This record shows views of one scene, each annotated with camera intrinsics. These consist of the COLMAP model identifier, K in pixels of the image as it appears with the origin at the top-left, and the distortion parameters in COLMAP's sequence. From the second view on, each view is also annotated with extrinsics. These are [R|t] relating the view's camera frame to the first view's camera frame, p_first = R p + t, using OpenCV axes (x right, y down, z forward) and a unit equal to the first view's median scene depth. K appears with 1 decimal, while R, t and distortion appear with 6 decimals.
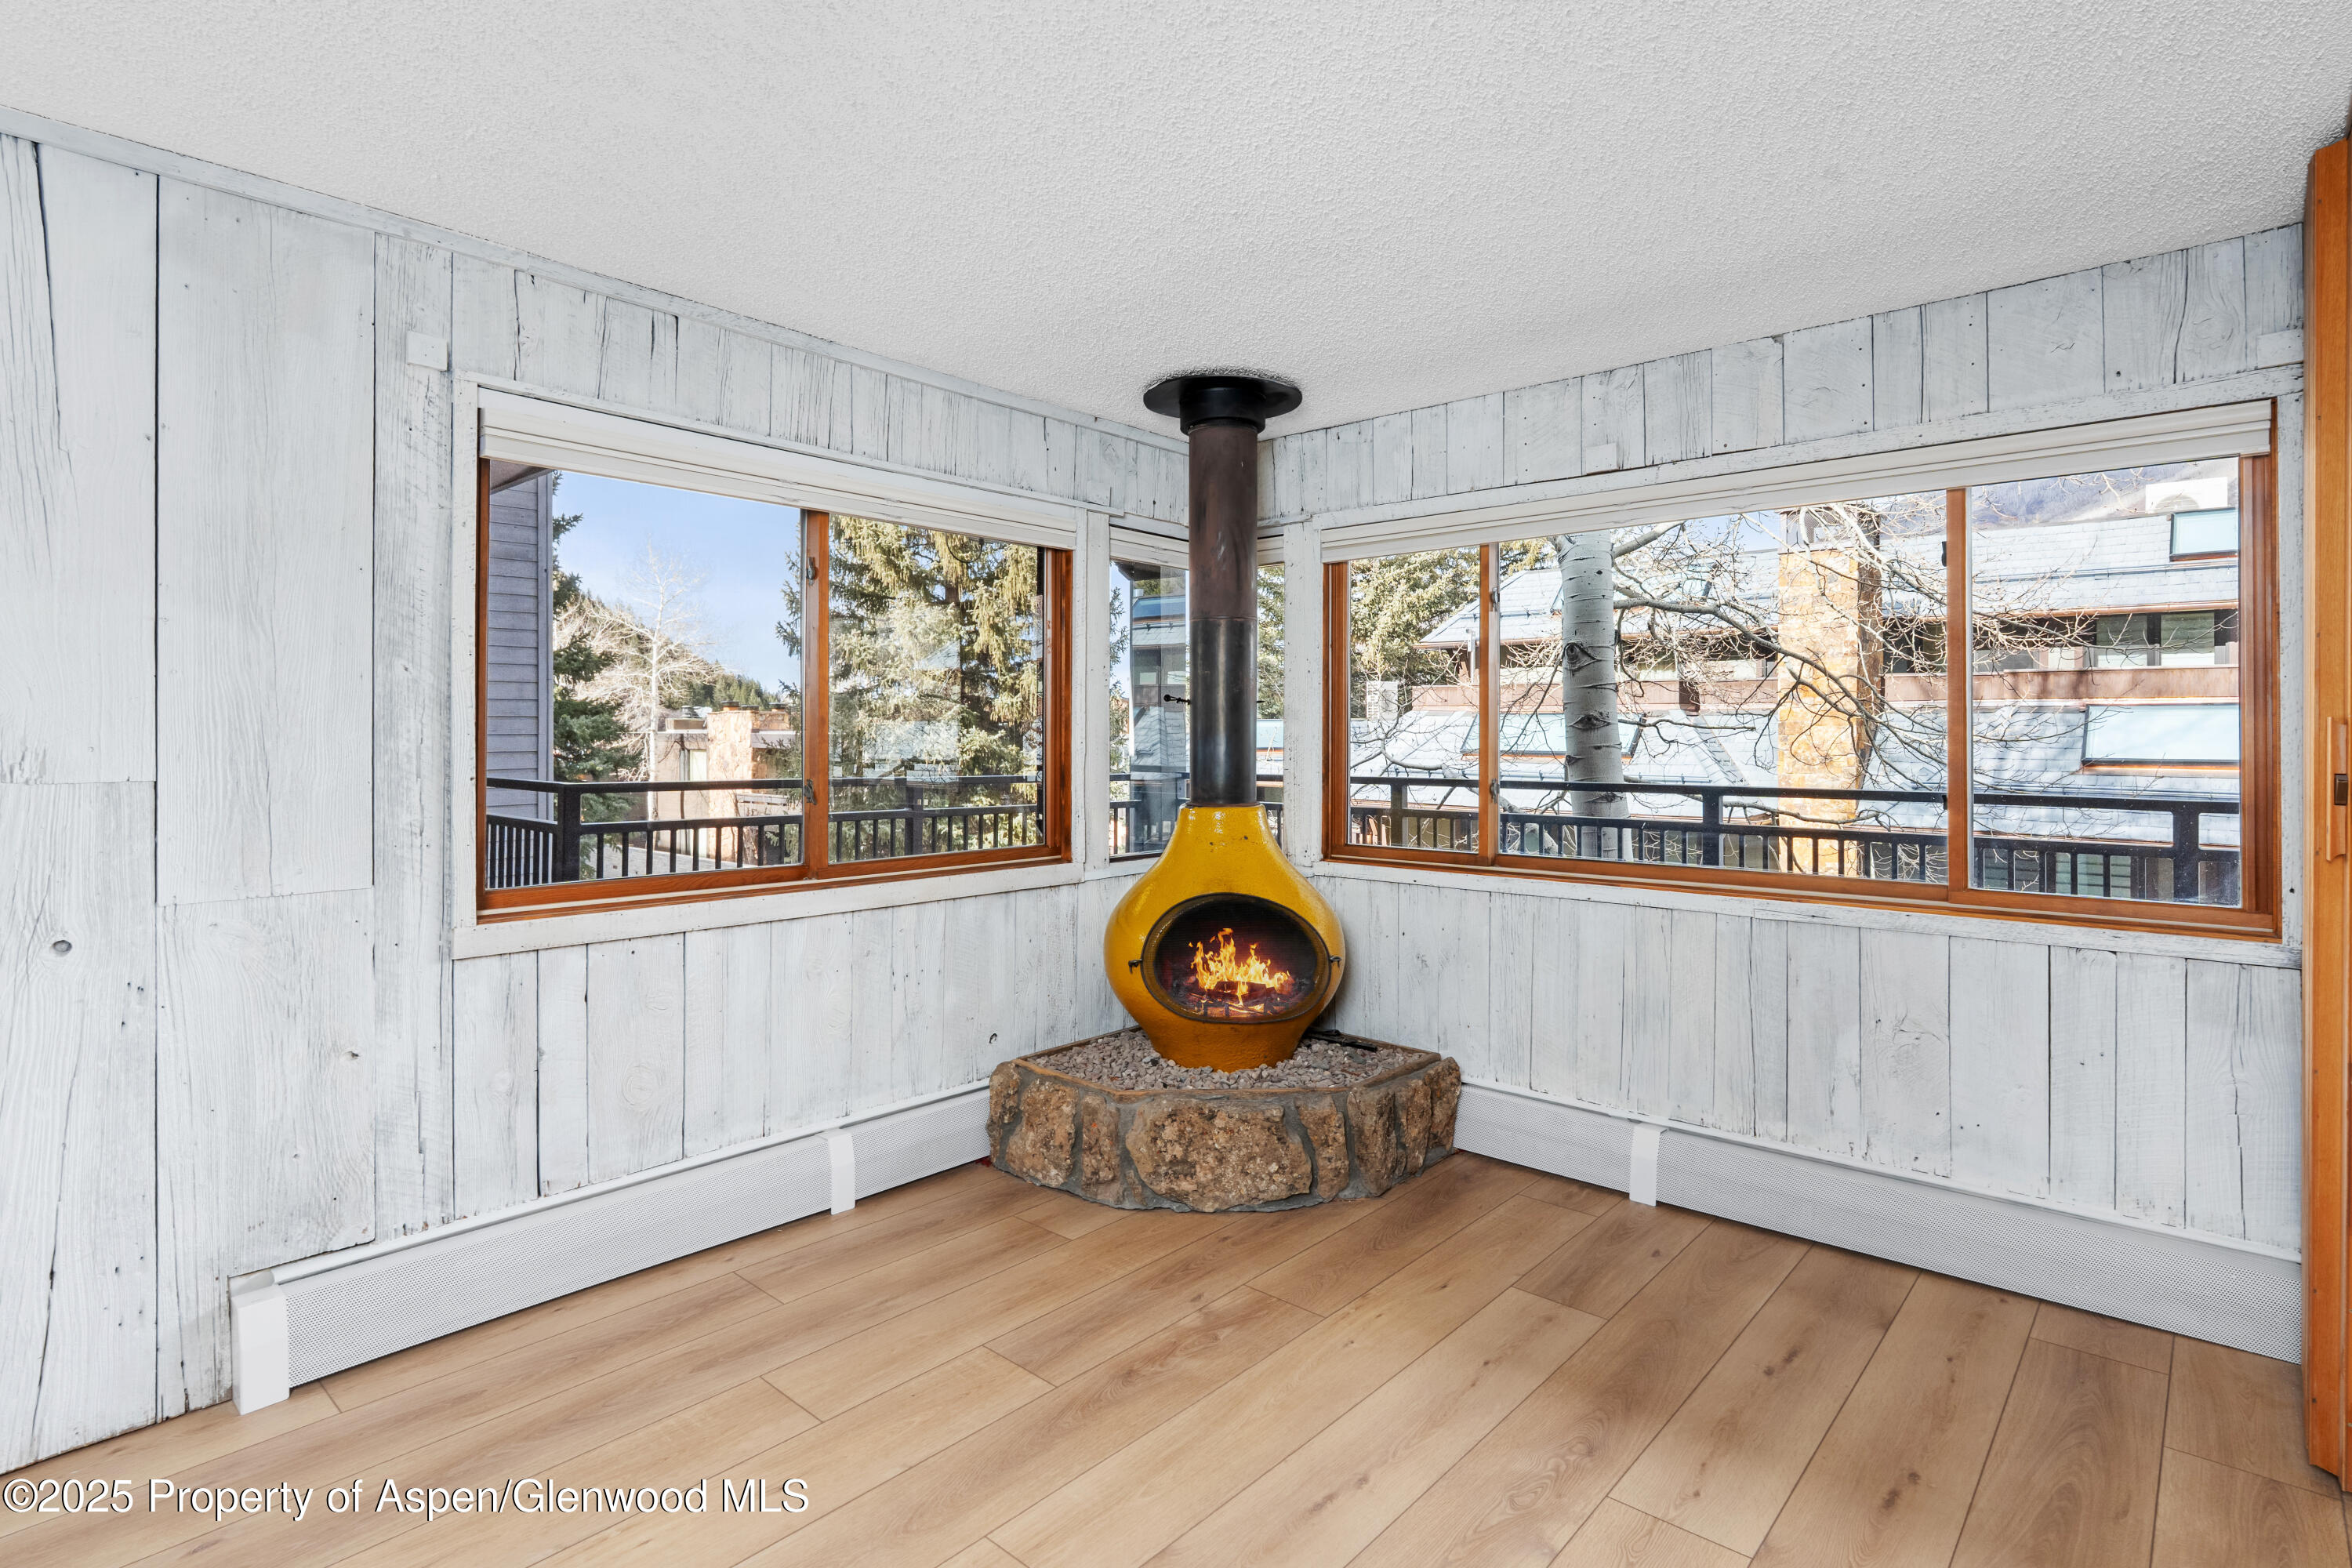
lens RADIAL K [[1165.6, 0, 1179.9], [0, 1165.6, 717.9], [0, 0, 1]] dist [0.001536, 0.000585]
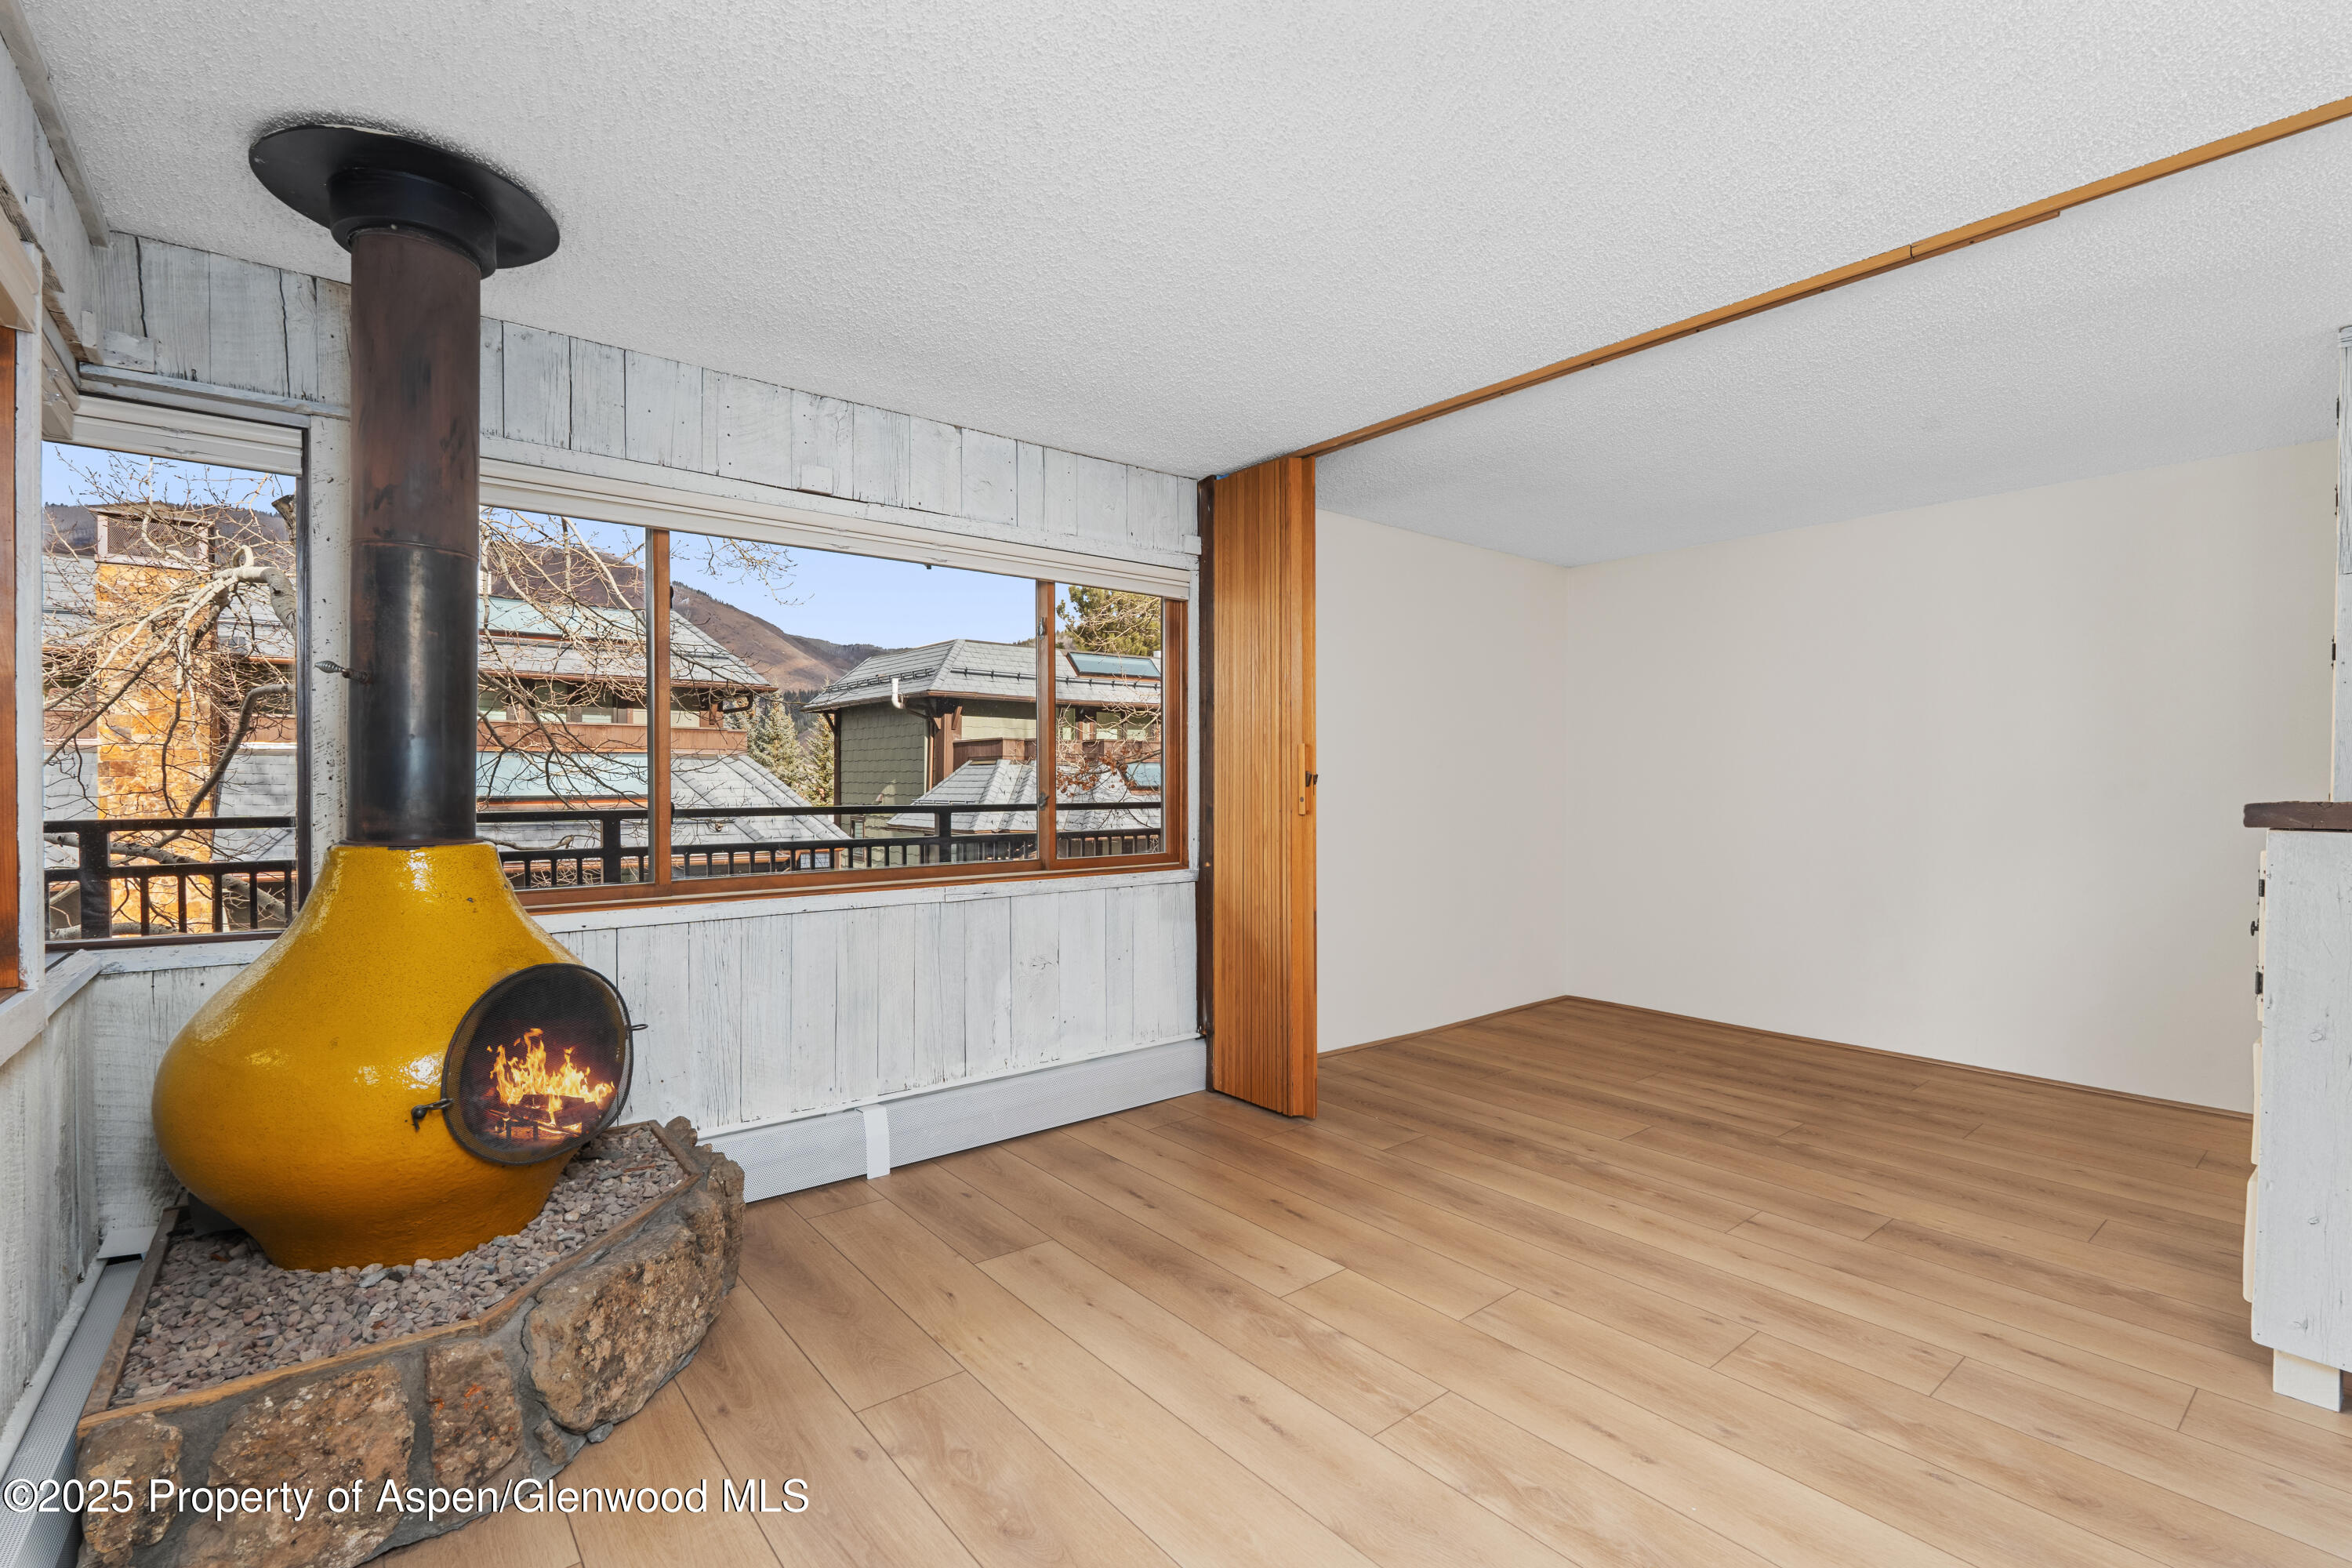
lens RADIAL K [[1055.7, 0, 1176.0], [0, 1055.7, 784.0], [0, 0, 1]] dist [-0.000744, 0.000060]
pose [[0.159883, -0.004668, 0.987125, -0.551089], [-0.022026, 0.999723, 0.008295, 0.033210], [-0.986890, -0.023069, 0.159736, 0.586345]]
